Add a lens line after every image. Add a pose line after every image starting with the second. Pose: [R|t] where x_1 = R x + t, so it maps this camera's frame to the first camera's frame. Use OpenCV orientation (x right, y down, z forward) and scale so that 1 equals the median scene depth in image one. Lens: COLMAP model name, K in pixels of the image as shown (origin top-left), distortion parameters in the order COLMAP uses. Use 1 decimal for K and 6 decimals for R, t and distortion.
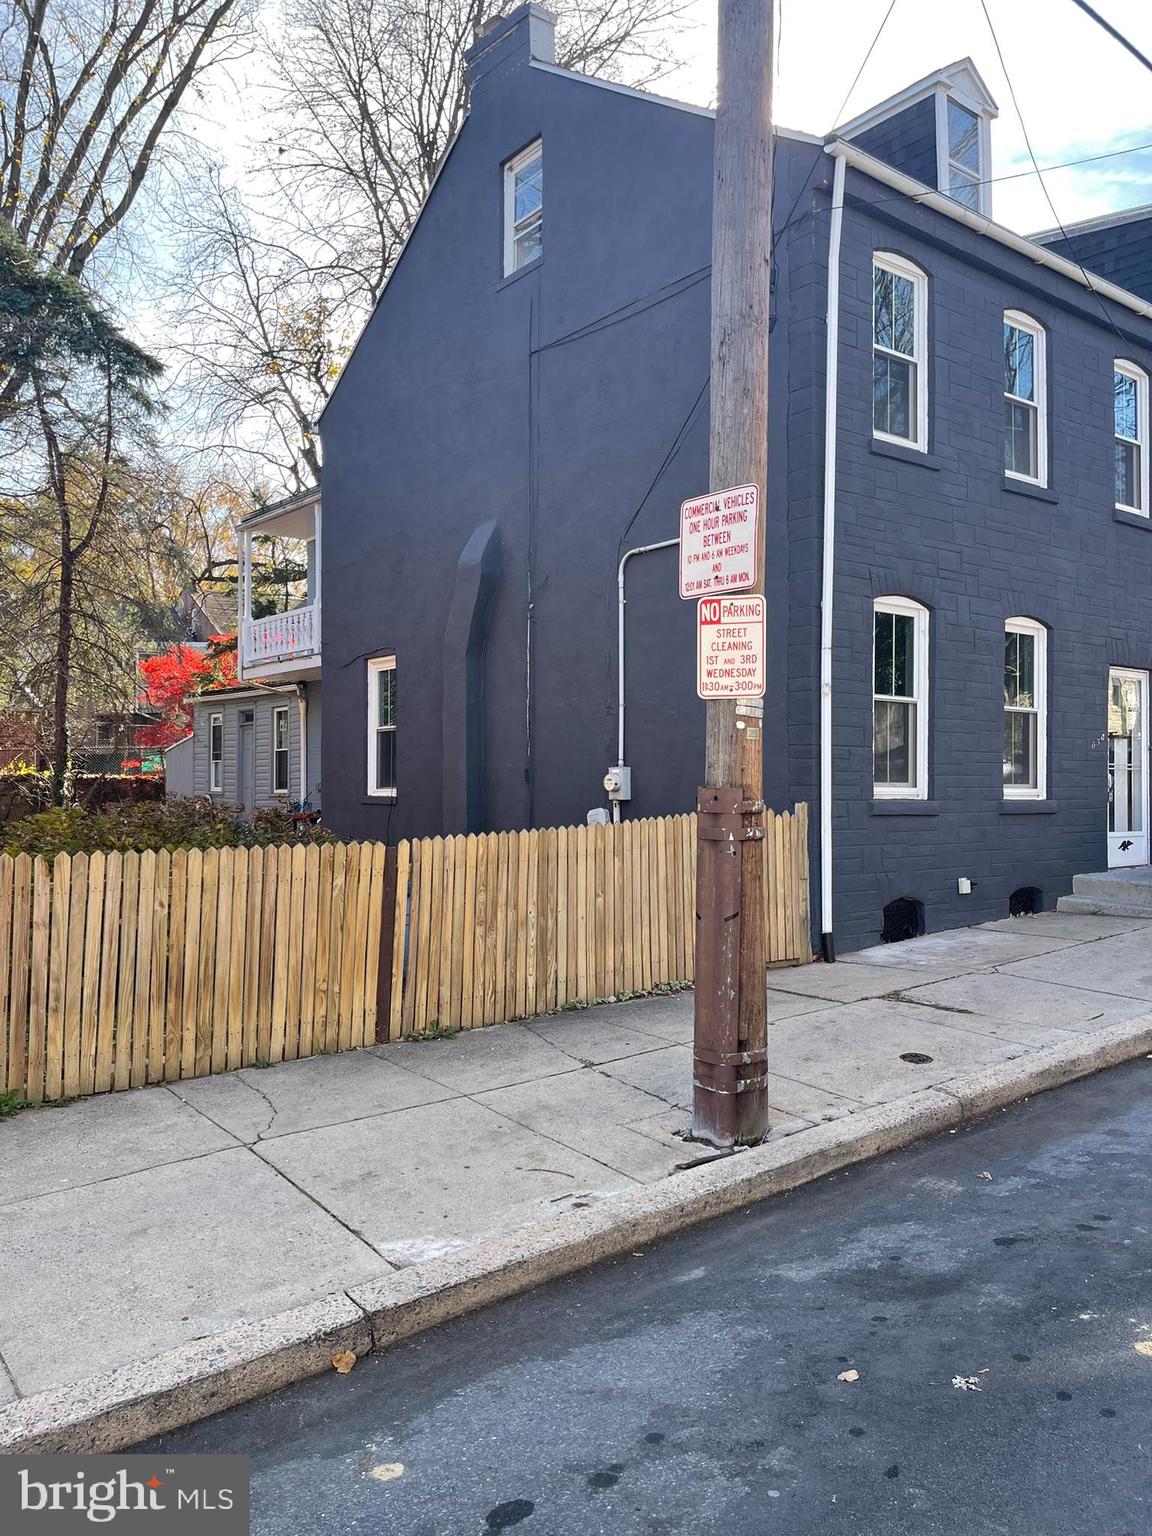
lens RADIAL K [[1150.6, 0, 576.2], [0, 1150.6, 763.9], [0, 0, 1]] dist [0.063701, -0.078659]
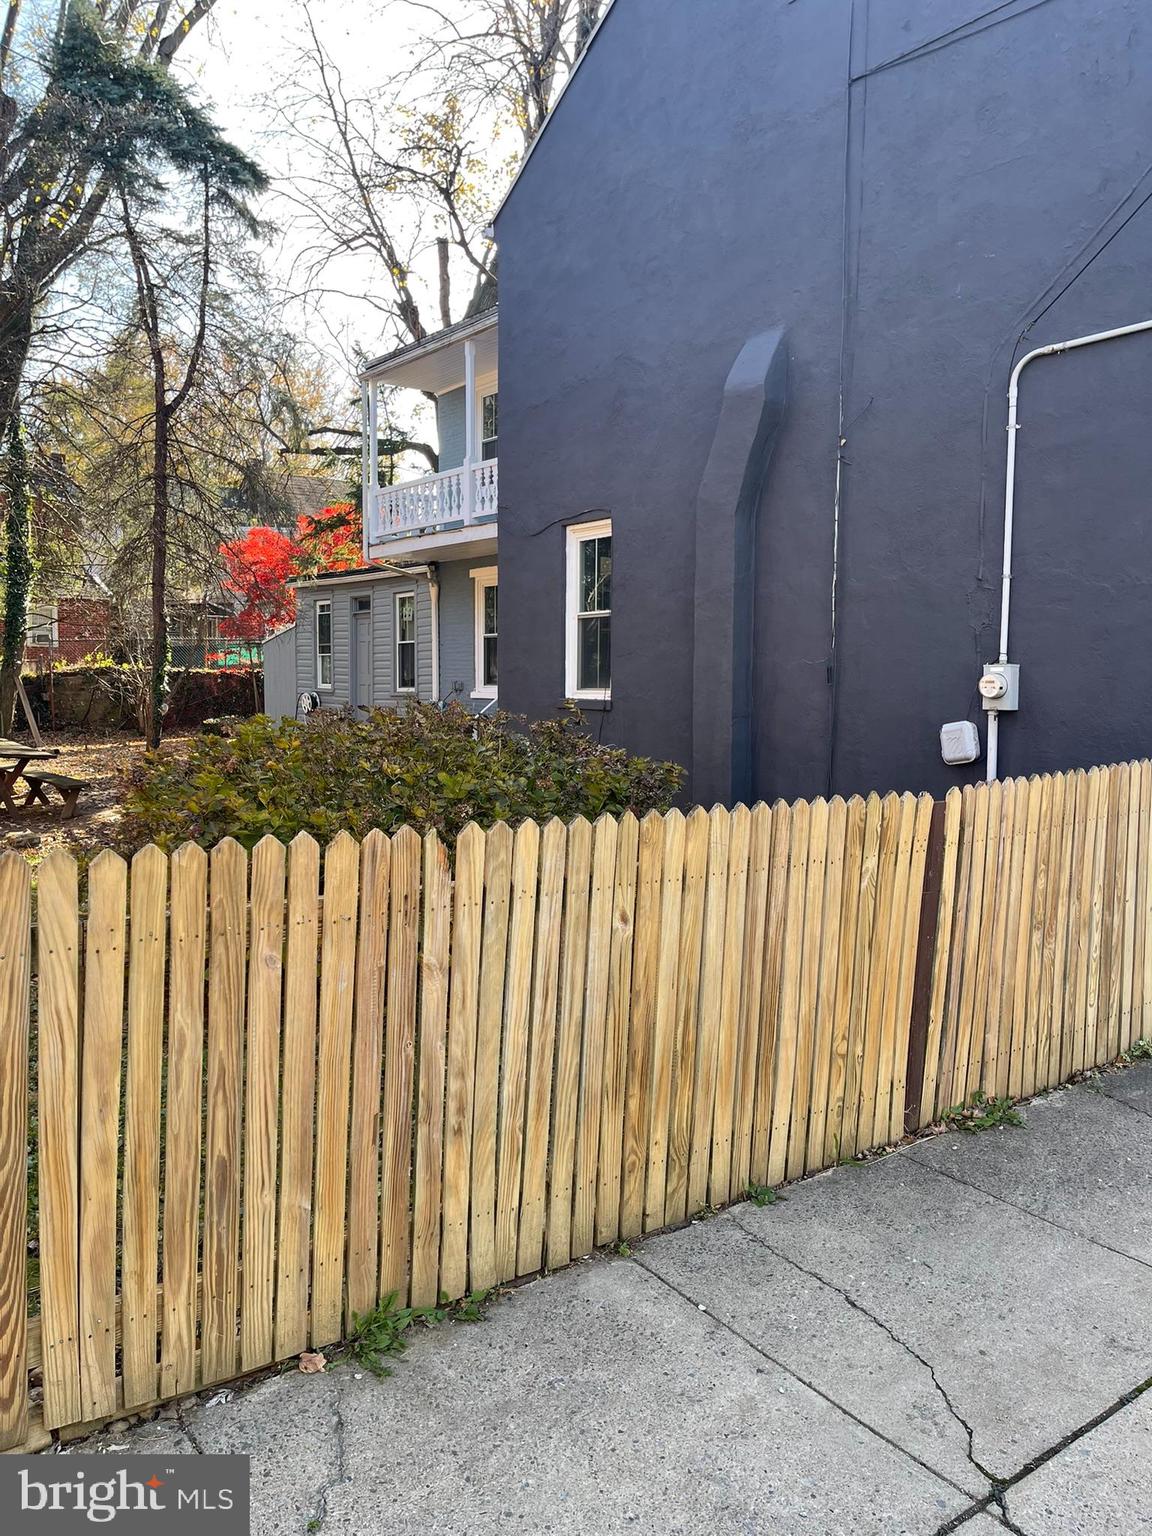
lens RADIAL K [[1150.6, 0, 576.2], [0, 1150.6, 763.9], [0, 0, 1]] dist [0.063701, -0.078659]
pose [[0.999381, 0.012602, -0.032853, -0.204046], [-0.009681, 0.996110, 0.087584, 0.003954], [0.033829, -0.087211, 0.995615, 0.274452]]
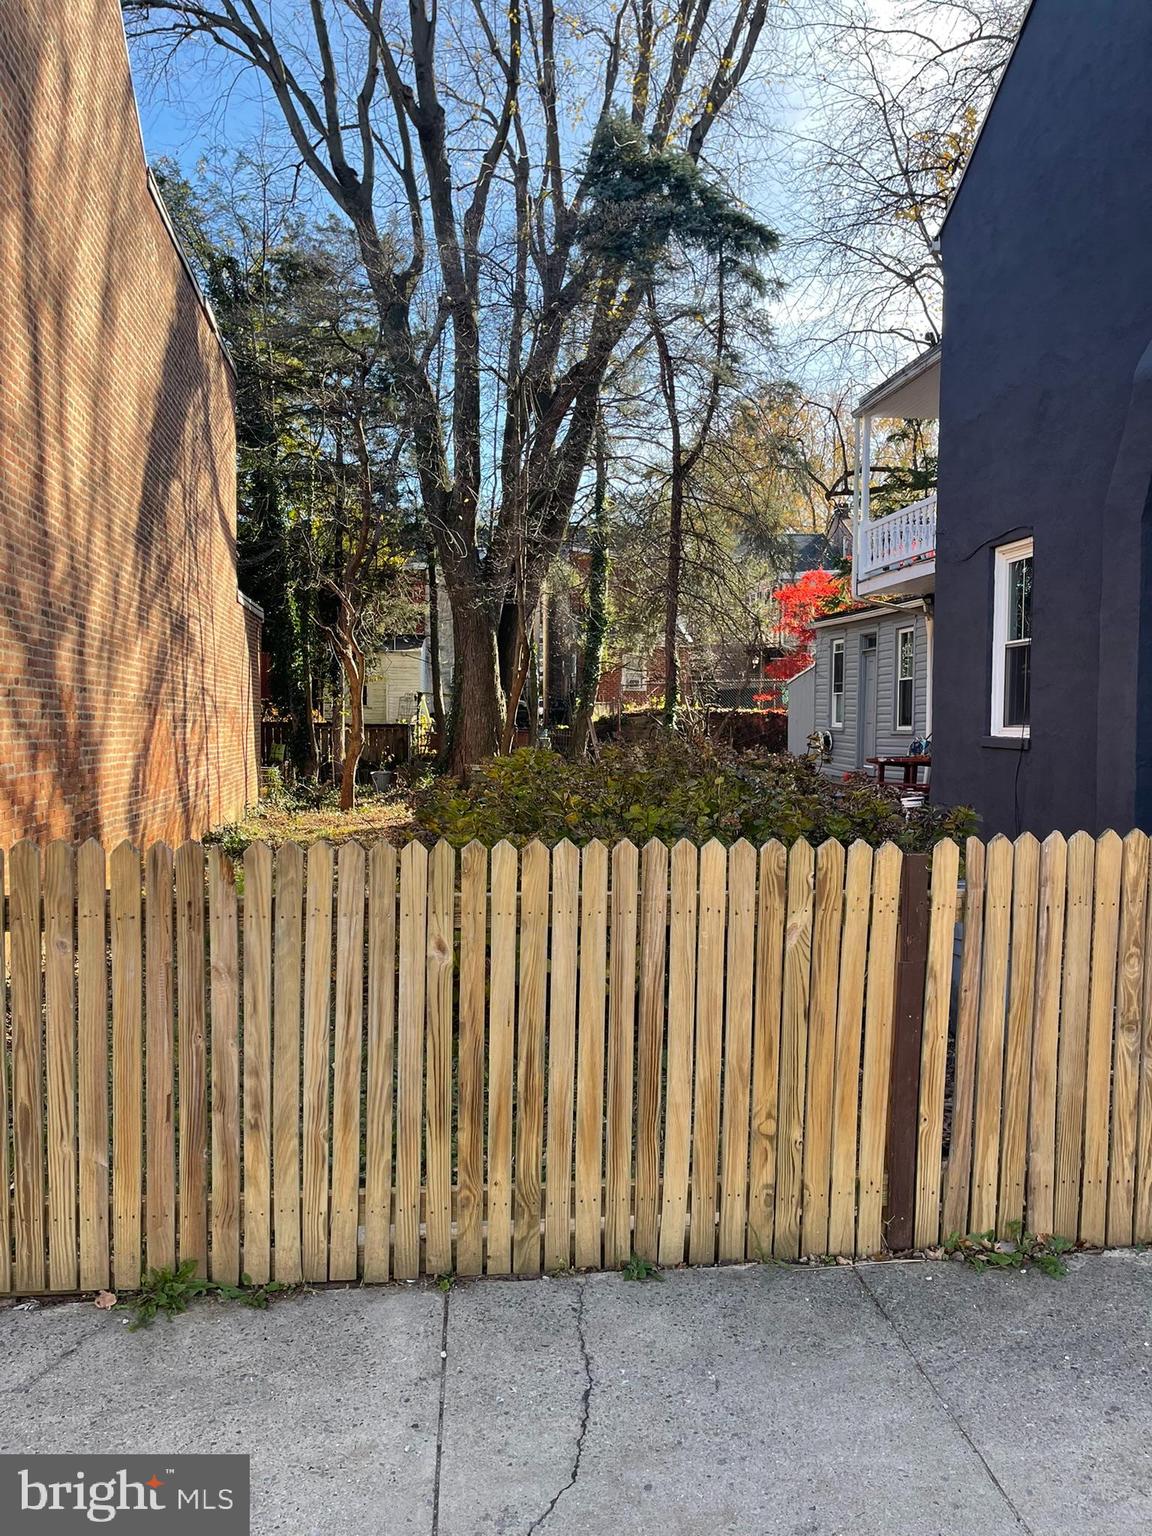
lens RADIAL K [[1150.6, 0, 576.2], [0, 1150.6, 763.9], [0, 0, 1]] dist [0.063701, -0.078659]
pose [[0.845613, 0.028313, -0.533044, -0.017146], [0.001388, 0.998472, 0.055236, 0.005784], [0.533794, -0.047449, 0.844282, 0.335186]]
